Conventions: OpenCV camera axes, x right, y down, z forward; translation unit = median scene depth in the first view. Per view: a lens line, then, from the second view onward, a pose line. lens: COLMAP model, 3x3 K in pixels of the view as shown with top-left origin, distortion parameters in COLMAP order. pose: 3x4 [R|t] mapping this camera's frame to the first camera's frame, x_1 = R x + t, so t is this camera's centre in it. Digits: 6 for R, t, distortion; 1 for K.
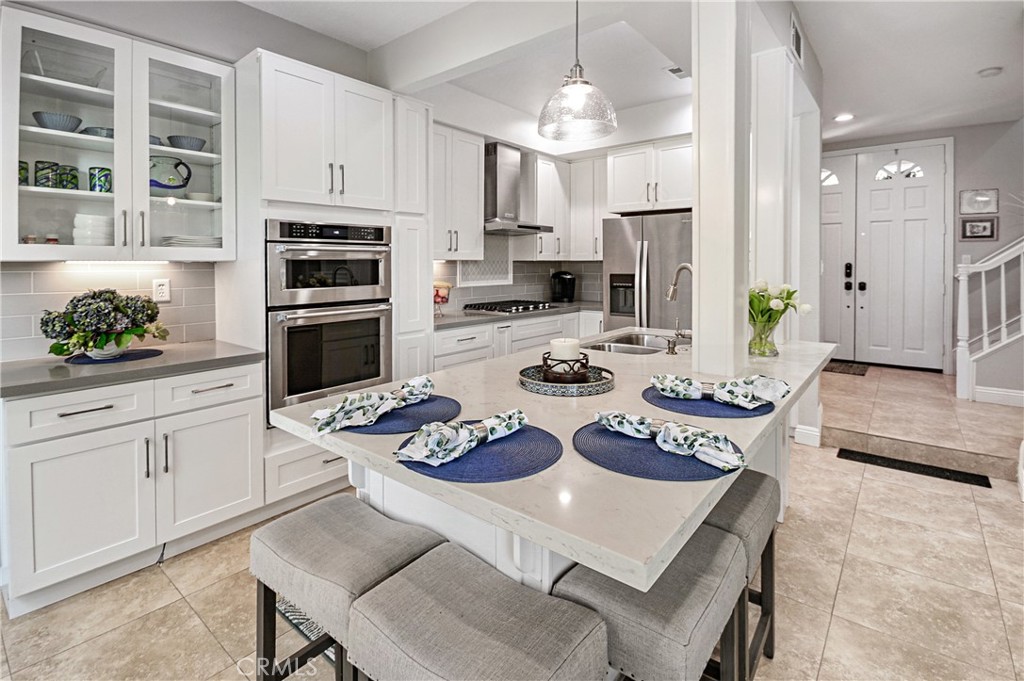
lens RADIAL K [[480.5, 0, 504.7], [0, 480.5, 268.5], [0, 0, 1]] dist [0.003669, -0.006588]
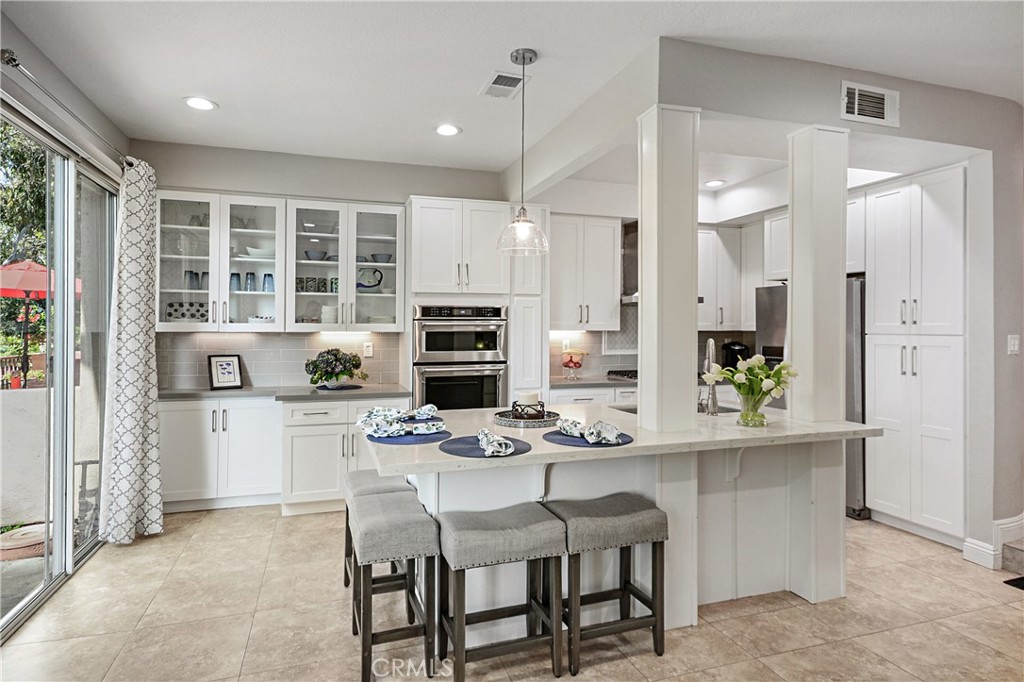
lens RADIAL K [[532.3, 0, 509.8], [0, 532.3, 321.0], [0, 0, 1]] dist [0.004552, -0.000073]
pose [[0.852268, 0.000621, -0.523105, 0.658697], [-0.011077, 0.999796, -0.016861, -0.027565], [0.522988, 0.020165, 0.852101, -0.290265]]
